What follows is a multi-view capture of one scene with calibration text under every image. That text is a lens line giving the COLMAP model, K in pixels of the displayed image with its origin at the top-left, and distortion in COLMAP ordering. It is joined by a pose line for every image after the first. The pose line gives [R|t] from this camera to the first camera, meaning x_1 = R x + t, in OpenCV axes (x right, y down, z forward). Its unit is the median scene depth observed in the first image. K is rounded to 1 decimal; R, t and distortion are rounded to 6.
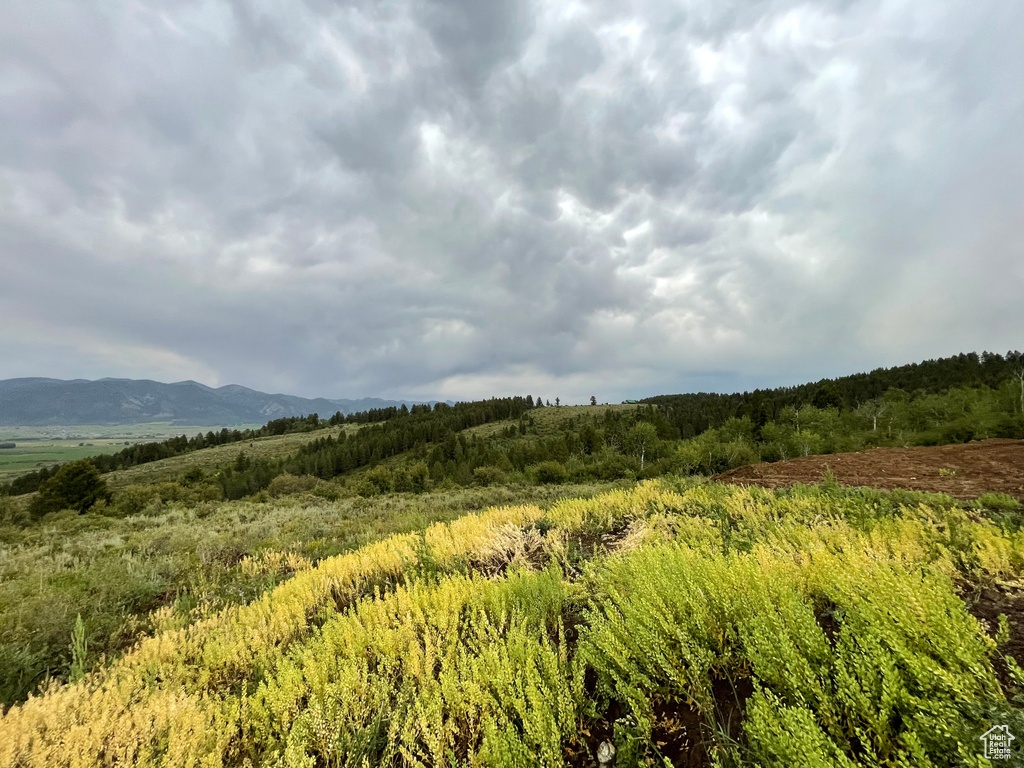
lens RADIAL K [[409.0, 0, 514.3], [0, 409.0, 381.9], [0, 0, 1]] dist [-0.007463, 0.000770]
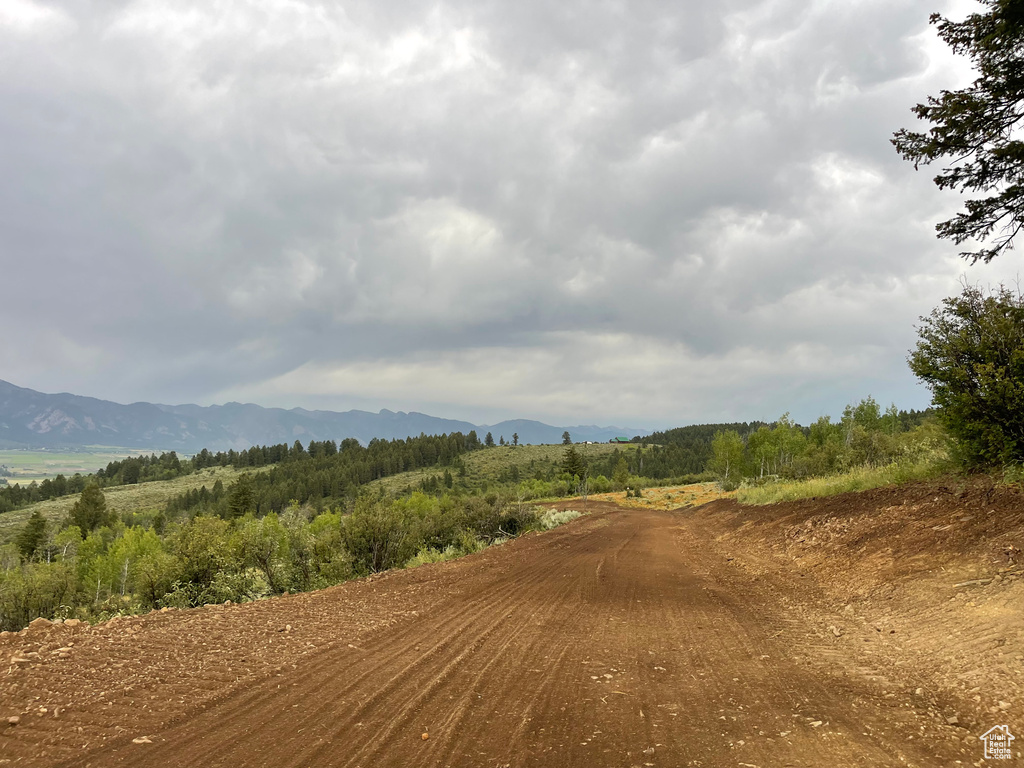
lens RADIAL K [[775.1, 0, 516.1], [0, 775.1, 373.0], [0, 0, 1]] dist [0.082358, -0.092787]
pose [[0.999831, 0.017521, 0.005504, 0.121927], [-0.017516, 0.999846, -0.000944, -0.081767], [-0.005519, 0.000848, 0.999984, -0.442596]]
